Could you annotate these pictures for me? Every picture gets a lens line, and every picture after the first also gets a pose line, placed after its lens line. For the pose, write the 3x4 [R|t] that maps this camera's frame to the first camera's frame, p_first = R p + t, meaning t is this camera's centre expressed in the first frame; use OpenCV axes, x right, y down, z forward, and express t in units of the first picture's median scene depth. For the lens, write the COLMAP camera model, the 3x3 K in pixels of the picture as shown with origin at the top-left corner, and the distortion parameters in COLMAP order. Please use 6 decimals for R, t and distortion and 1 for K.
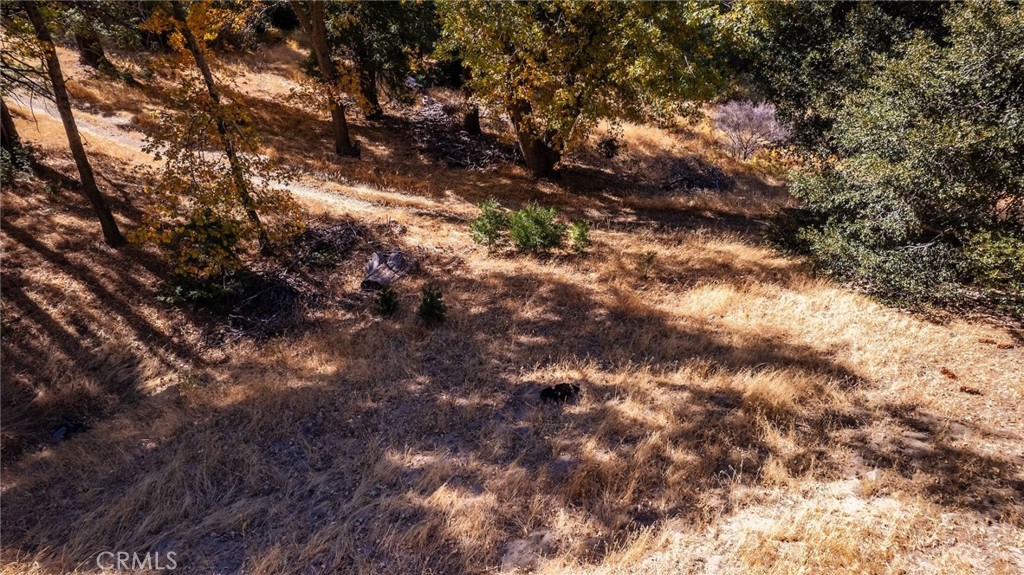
lens RADIAL K [[665.1, 0, 516.2], [0, 665.1, 287.7], [0, 0, 1]] dist [-0.073330, 0.065296]
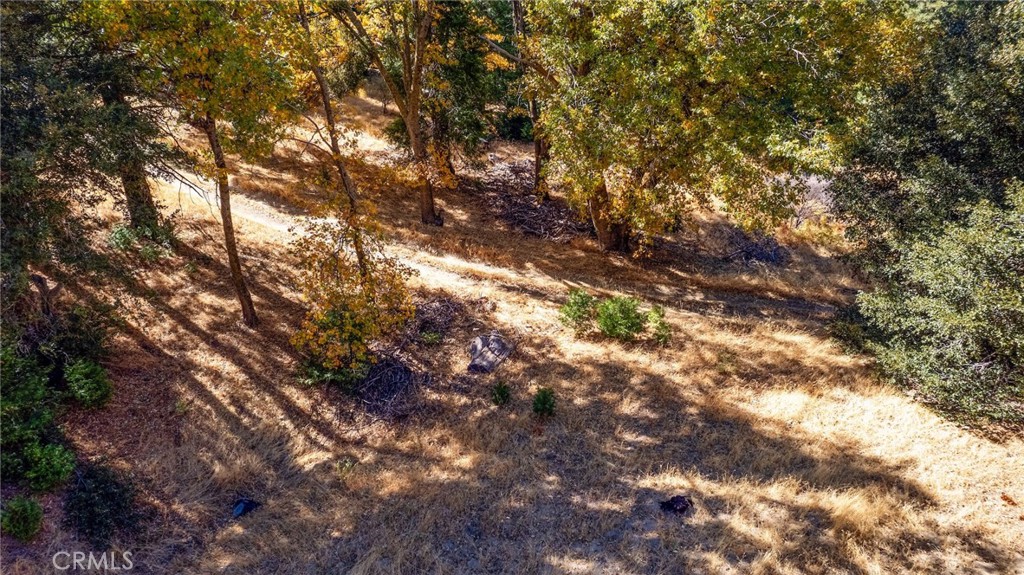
lens RADIAL K [[665.1, 0, 513.6], [0, 665.1, 285.6], [0, 0, 1]] dist [-0.073330, 0.065296]
pose [[0.998874, 0.025149, -0.040239, -0.127937], [-0.025908, 0.999494, -0.018465, -0.138429], [0.039755, 0.019487, 0.999019, -0.148052]]
